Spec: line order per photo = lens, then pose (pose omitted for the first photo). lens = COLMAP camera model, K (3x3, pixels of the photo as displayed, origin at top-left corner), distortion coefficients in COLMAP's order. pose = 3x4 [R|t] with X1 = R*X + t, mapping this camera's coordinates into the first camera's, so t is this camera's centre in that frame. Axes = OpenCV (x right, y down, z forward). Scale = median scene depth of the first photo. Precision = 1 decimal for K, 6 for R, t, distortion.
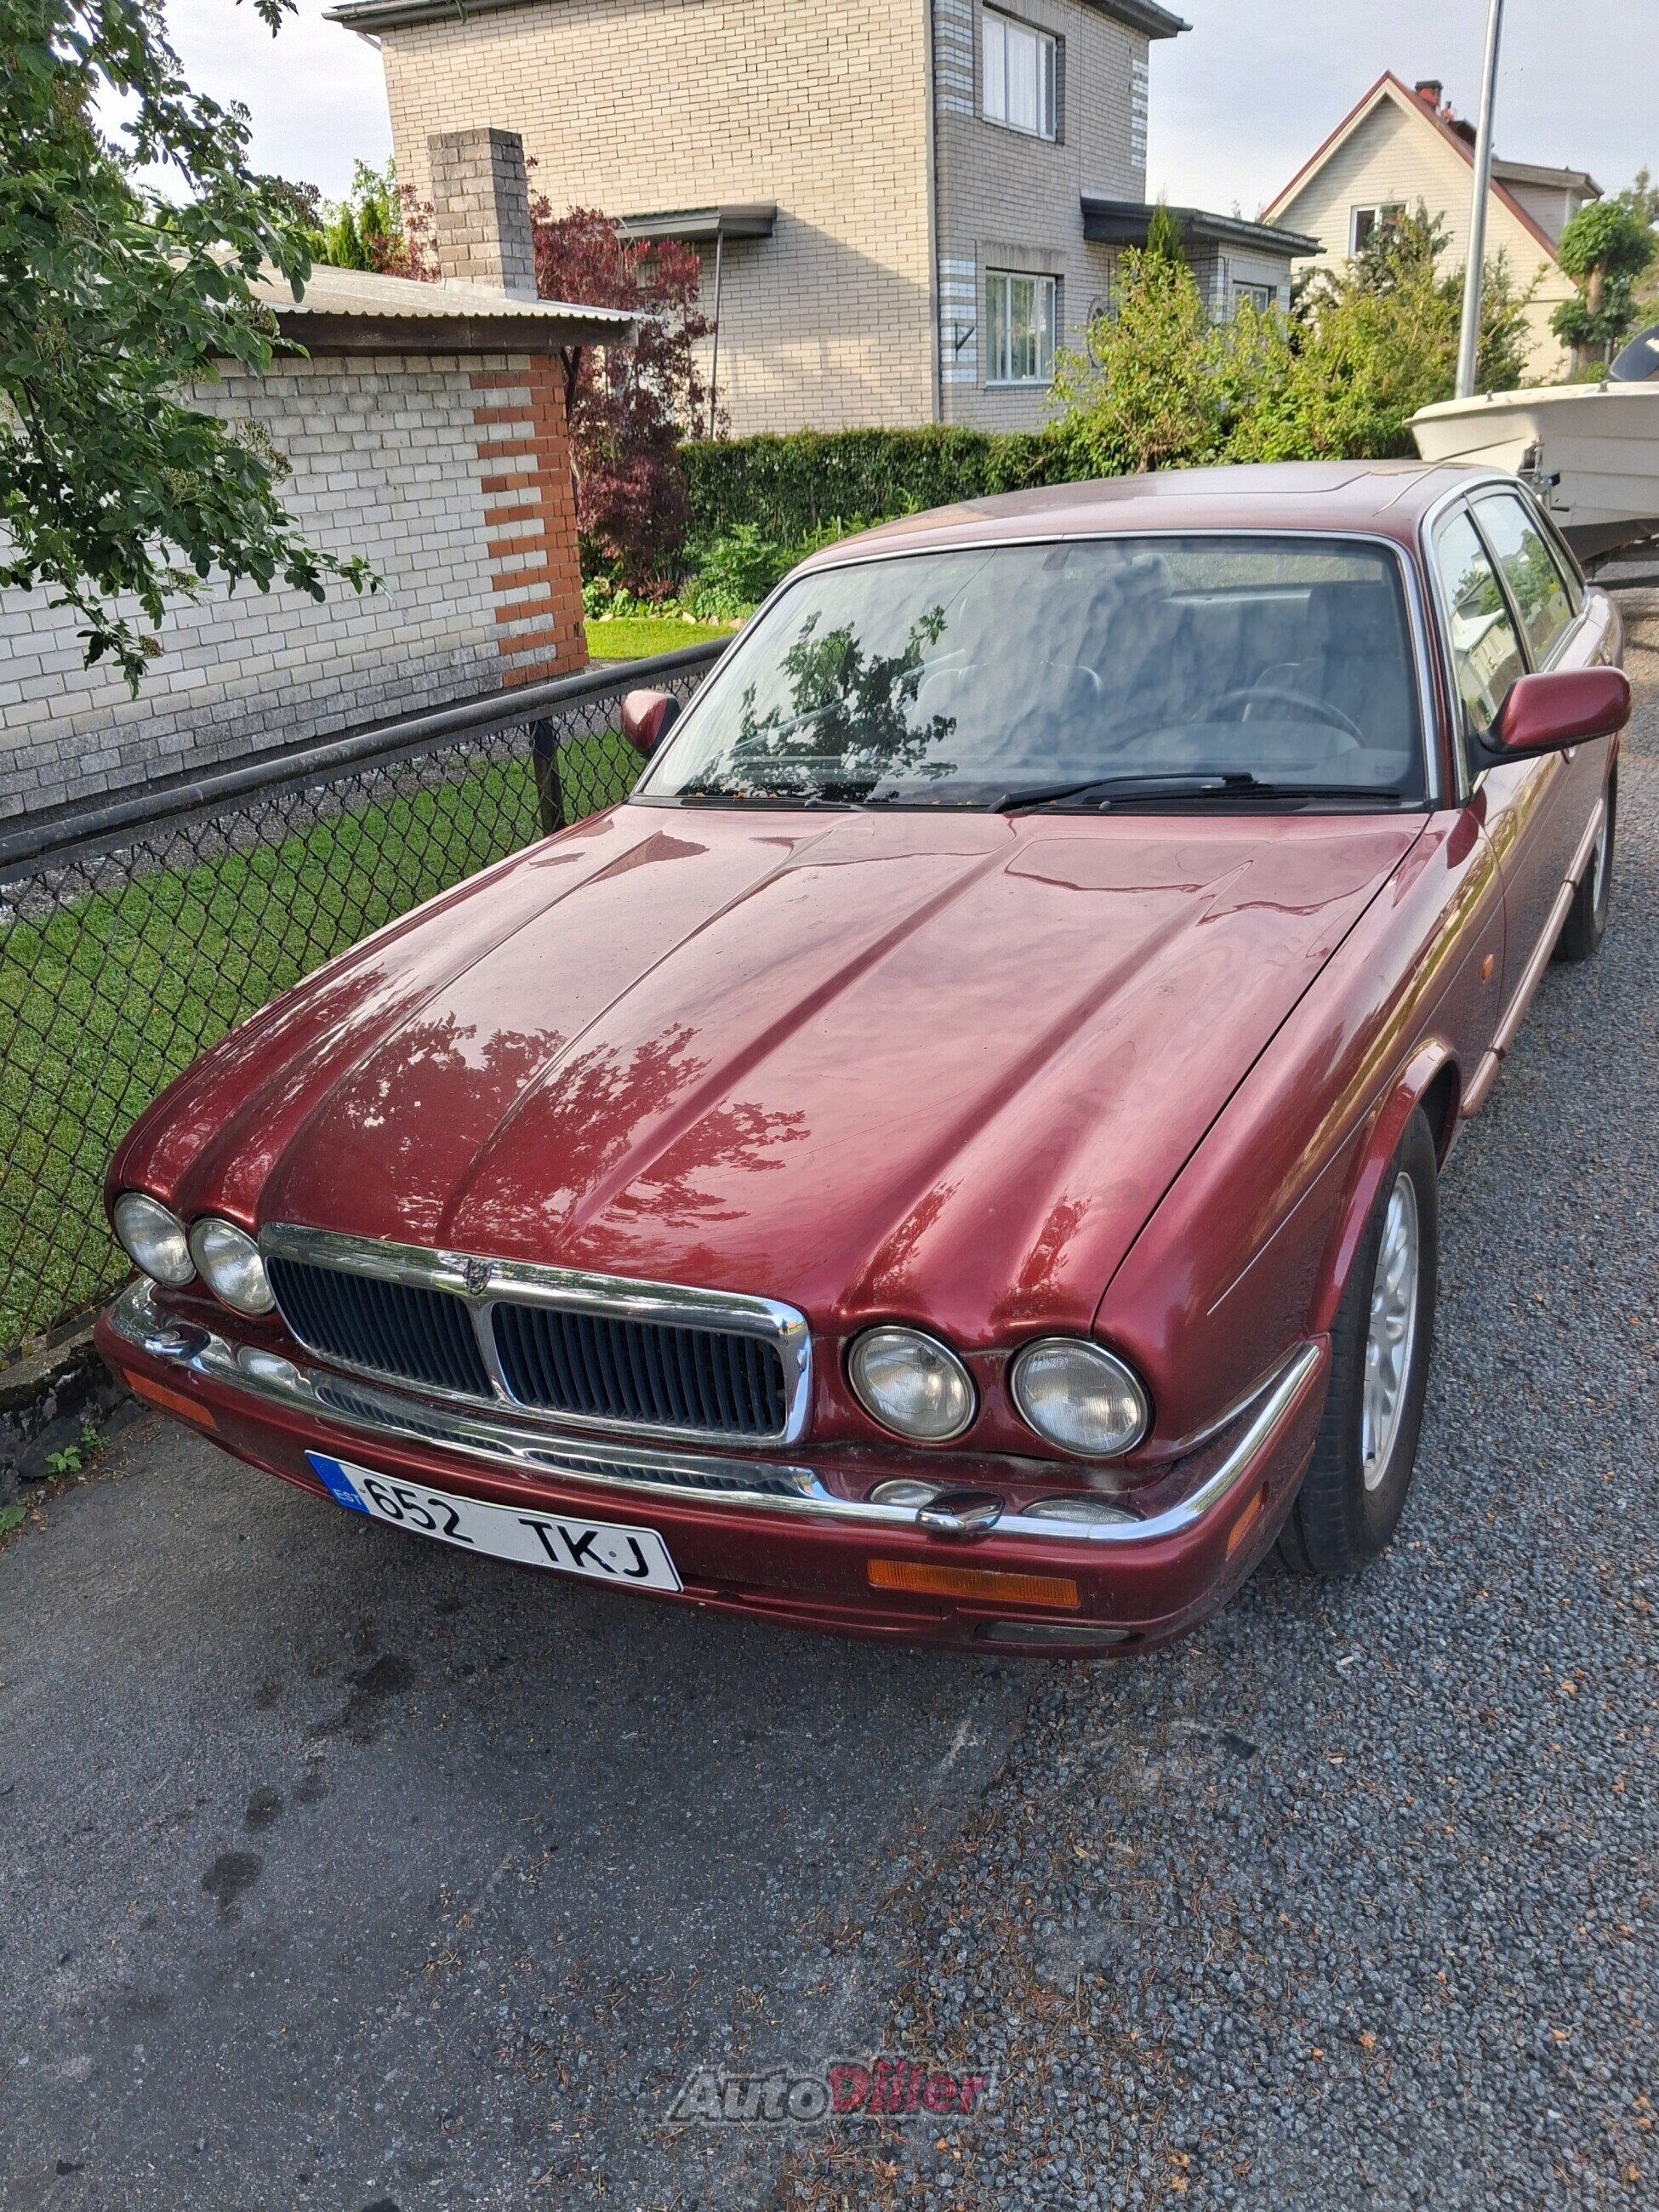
lens RADIAL K [[1731.8, 0, 785.8], [0, 1731.8, 1114.4], [0, 0, 1]] dist [0.092295, 0.002008]
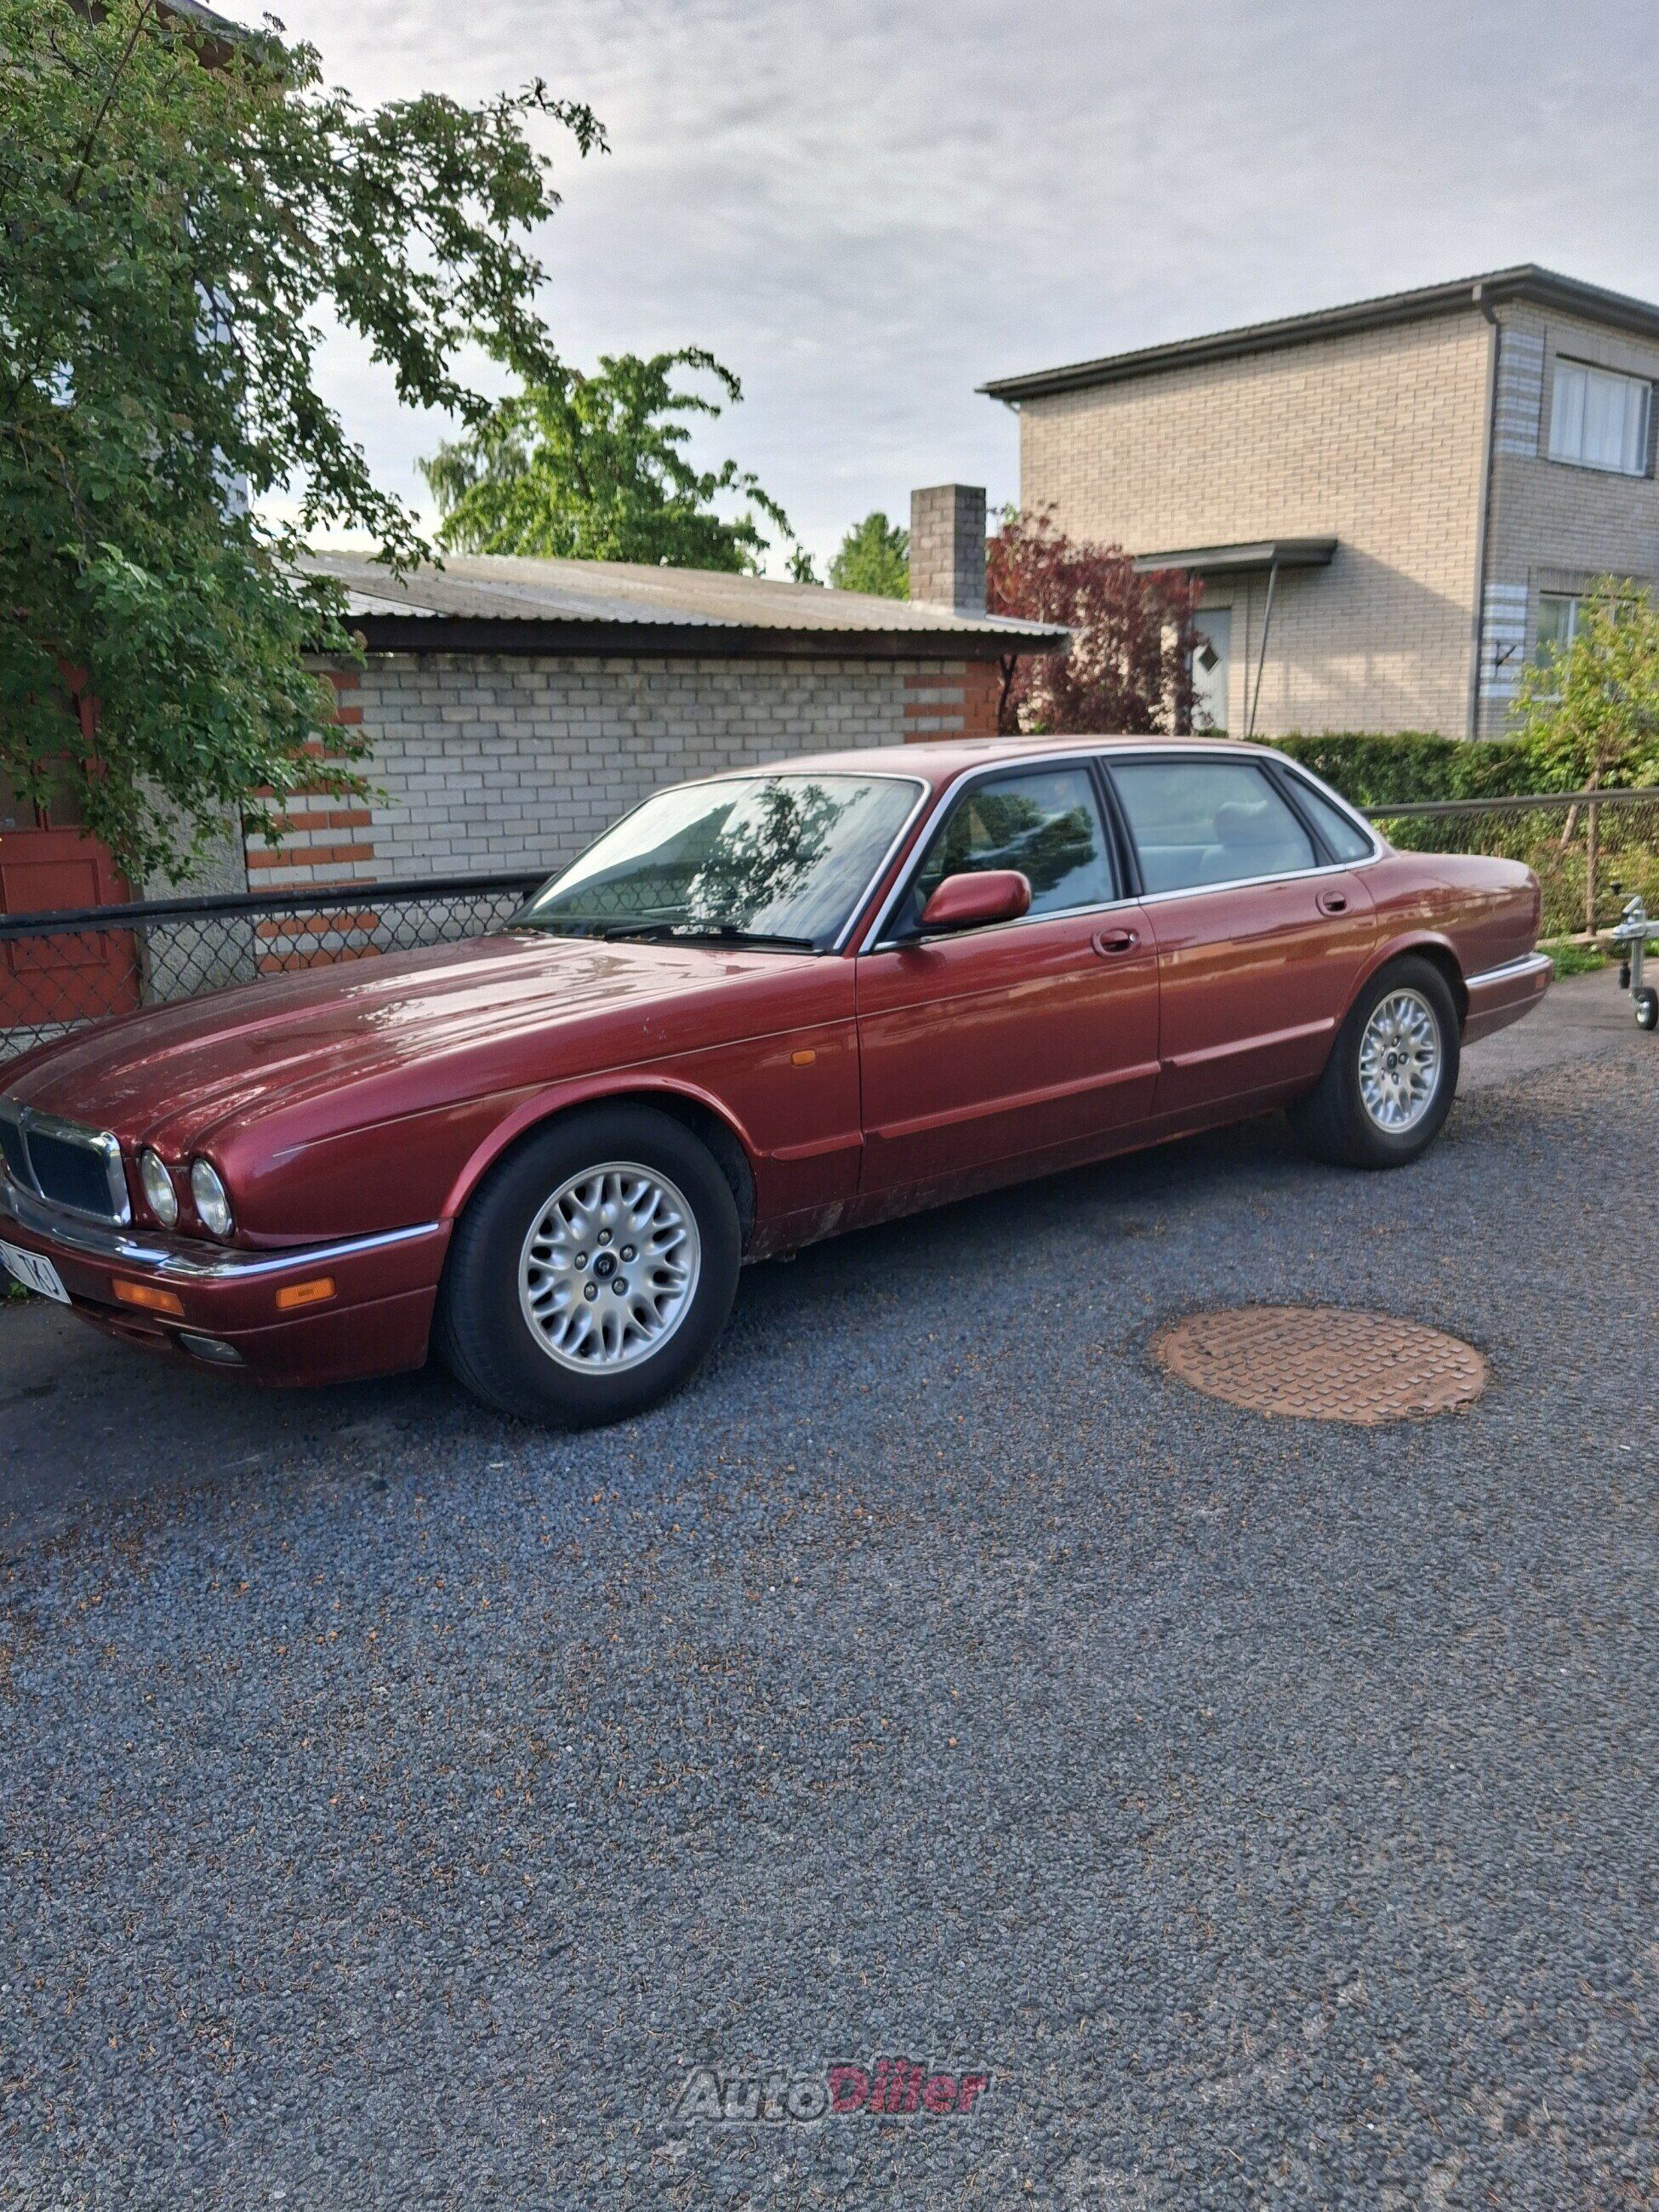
lens RADIAL K [[1755.6, 0, 829.5], [0, 1755.6, 1106.0], [0, 0, 1]] dist [0.096996, 0.001843]
pose [[0.948916, 0.103085, -0.298214, 0.098857], [-0.150069, 0.978832, -0.139163, 0.017802], [0.277556, 0.176807, 0.944300, -0.040772]]
